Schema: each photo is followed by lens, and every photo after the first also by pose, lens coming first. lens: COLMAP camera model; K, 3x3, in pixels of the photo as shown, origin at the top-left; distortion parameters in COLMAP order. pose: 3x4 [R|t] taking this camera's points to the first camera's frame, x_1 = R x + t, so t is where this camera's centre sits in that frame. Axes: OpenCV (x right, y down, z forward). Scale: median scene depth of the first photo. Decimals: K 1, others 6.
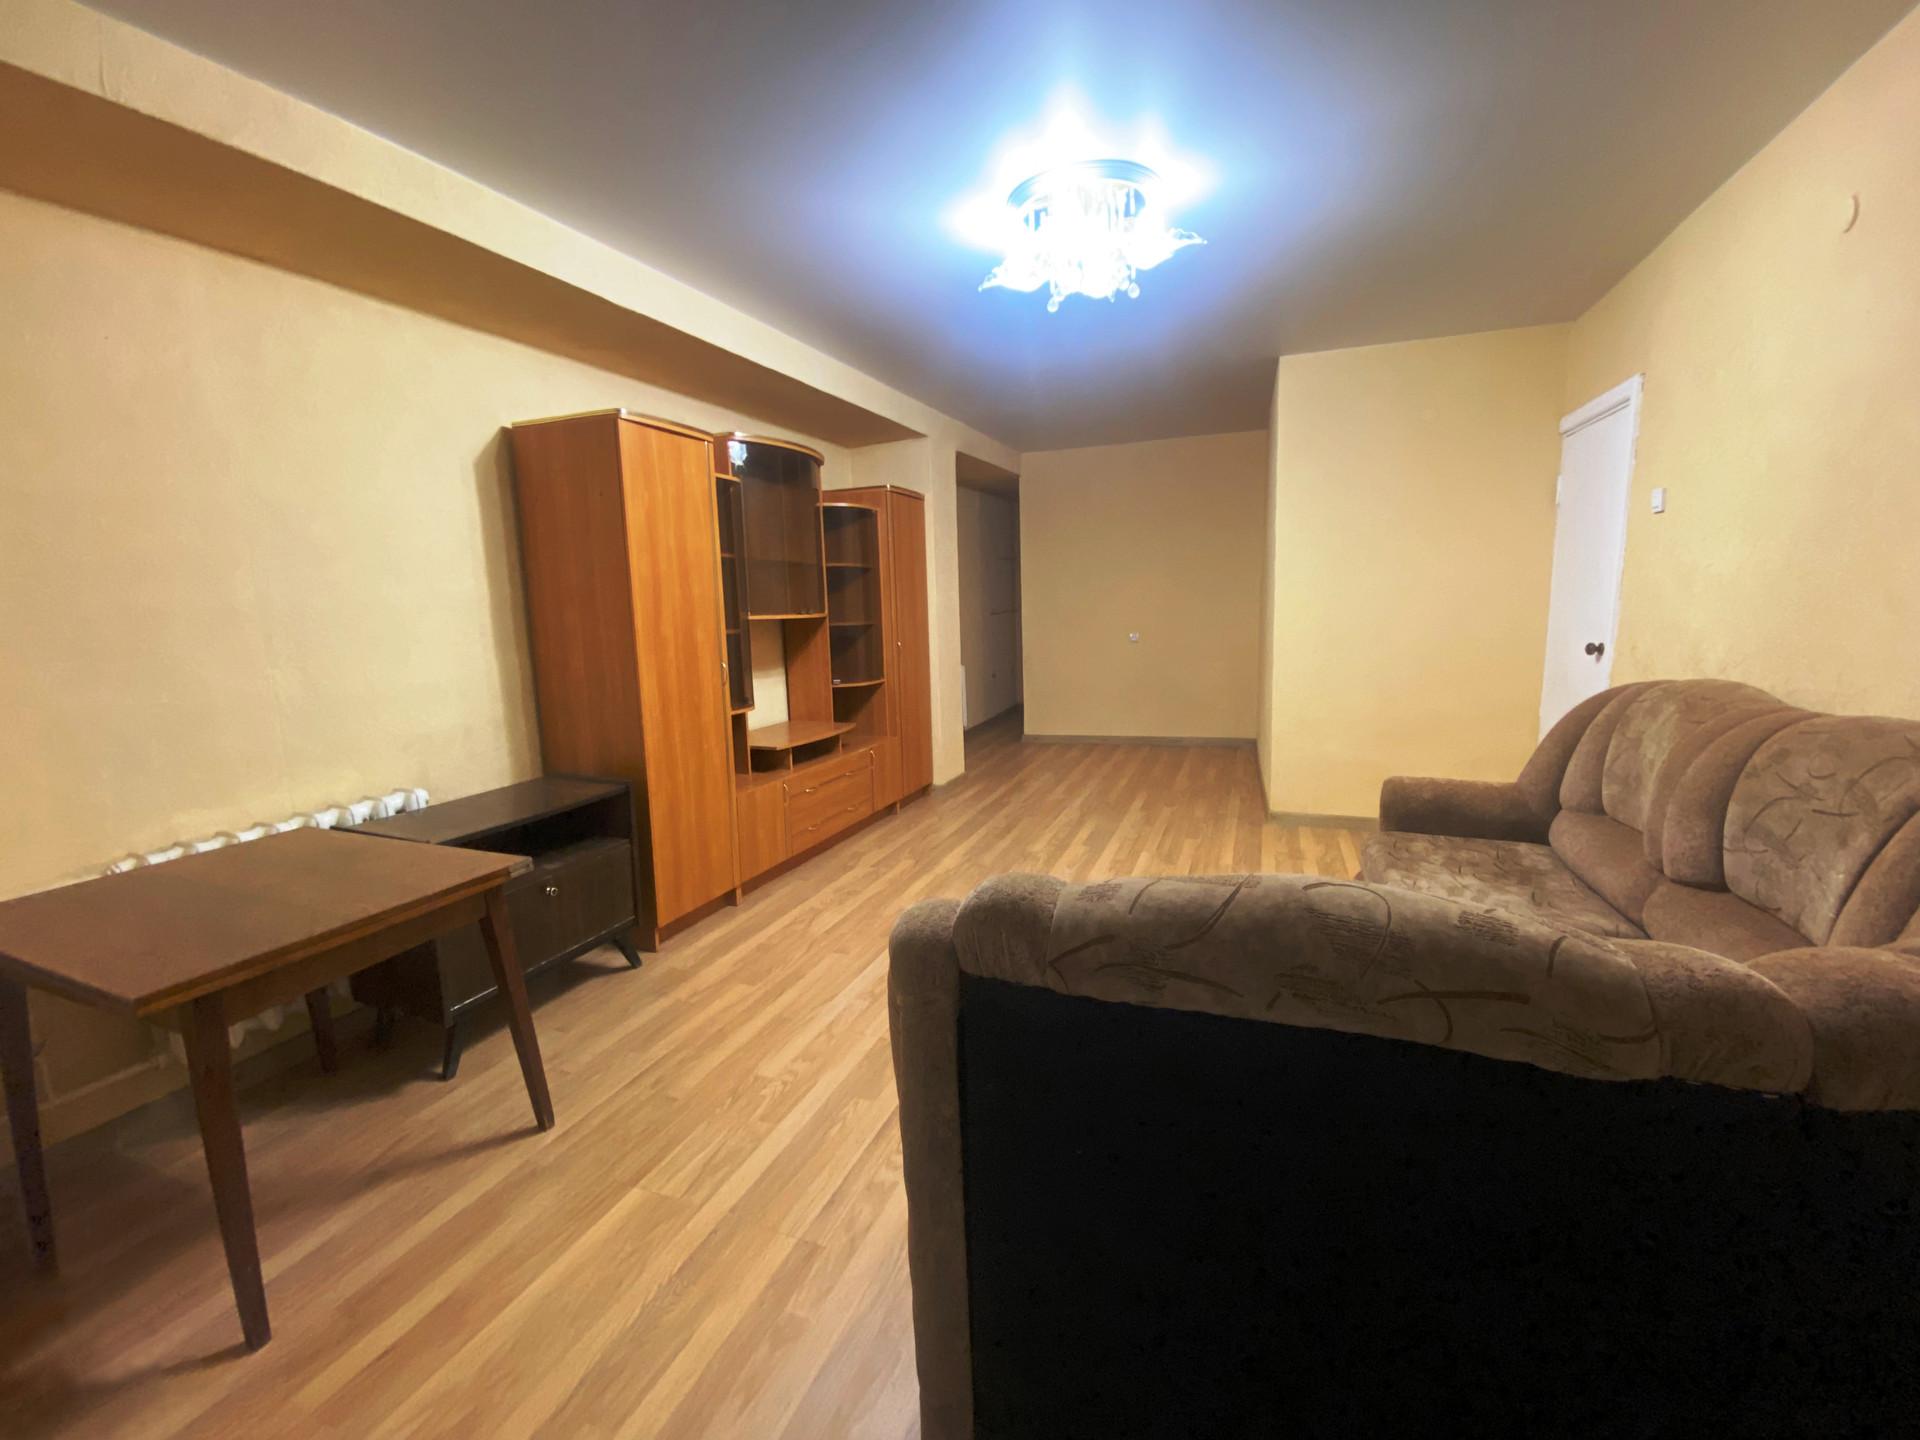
lens RADIAL K [[772.7, 0, 964.5], [0, 772.7, 710.0], [0, 0, 1]] dist [-0.001828, -0.000566]
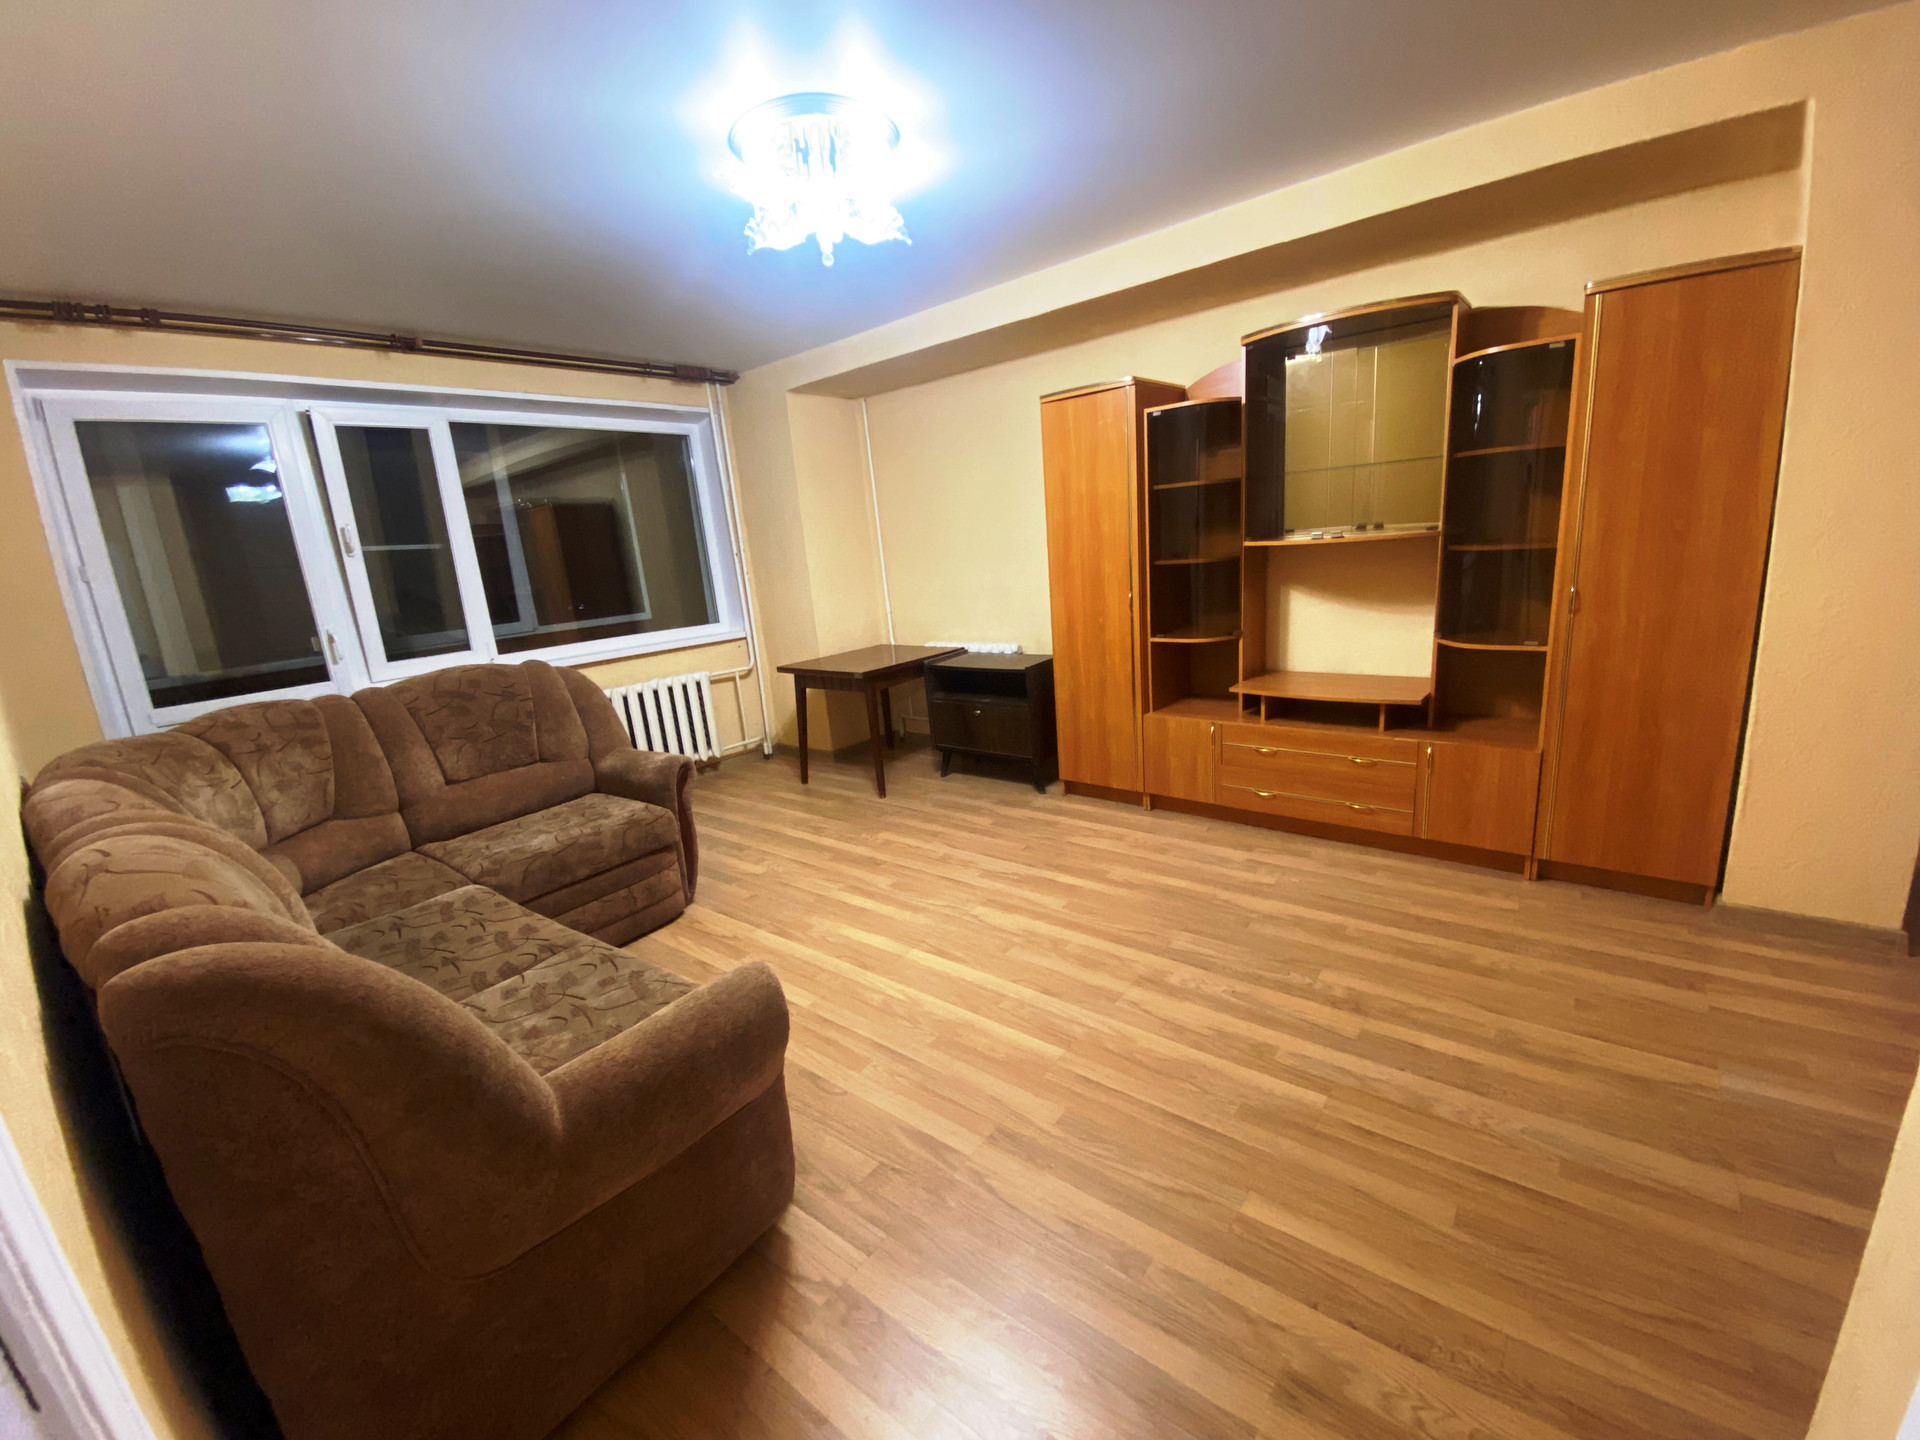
lens RADIAL K [[772.7, 0, 964.5], [0, 772.7, 710.0], [0, 0, 1]] dist [-0.001828, -0.000566]
pose [[-0.288364, 0.262178, -0.920928, 0.781737], [-0.050999, 0.956214, 0.288192, -0.196586], [0.956162, 0.130071, -0.262367, 1.032006]]
